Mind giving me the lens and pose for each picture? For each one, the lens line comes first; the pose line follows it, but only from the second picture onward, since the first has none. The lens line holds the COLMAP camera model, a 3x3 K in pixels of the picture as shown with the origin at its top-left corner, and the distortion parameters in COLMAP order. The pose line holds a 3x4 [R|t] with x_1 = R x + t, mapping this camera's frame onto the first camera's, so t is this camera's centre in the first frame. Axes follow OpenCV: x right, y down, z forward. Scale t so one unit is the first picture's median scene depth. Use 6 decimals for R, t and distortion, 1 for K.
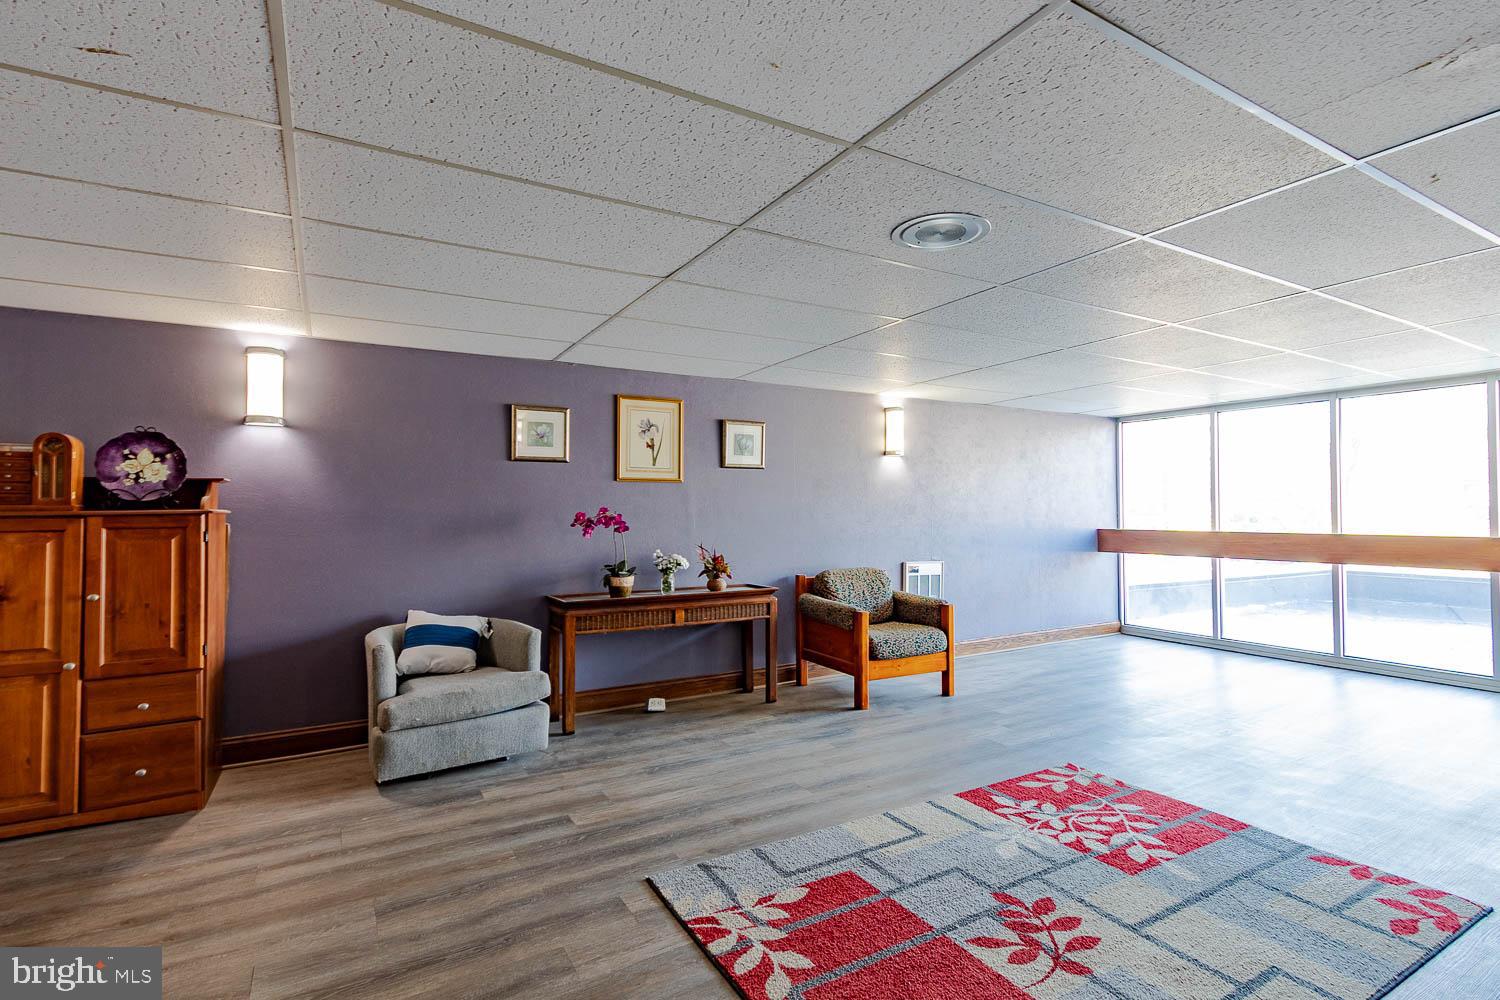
lens RADIAL K [[710.2, 0, 761.6], [0, 710.2, 502.6], [0, 0, 1]] dist [0.000551, 0.004496]
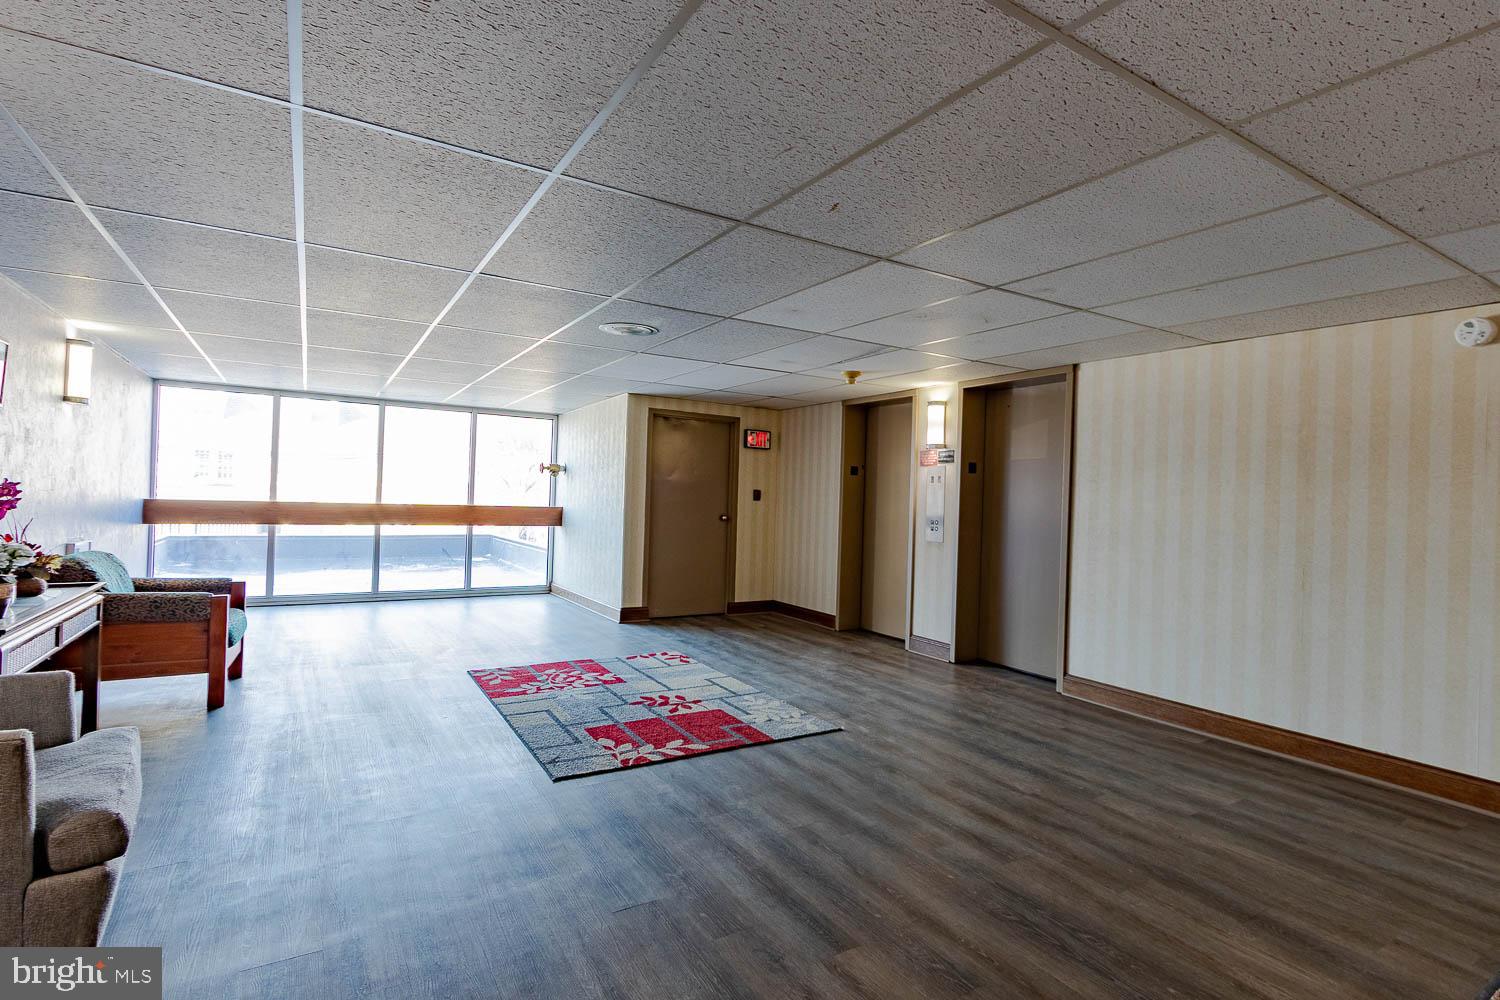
lens RADIAL K [[710.2, 0, 760.6], [0, 710.2, 499.0], [0, 0, 1]] dist [0.000551, 0.004496]
pose [[0.010685, 0.003885, 0.999935, -1.514331], [-0.051534, 0.998666, -0.003330, 0.003134], [-0.998614, -0.051495, 0.010871, 0.664045]]
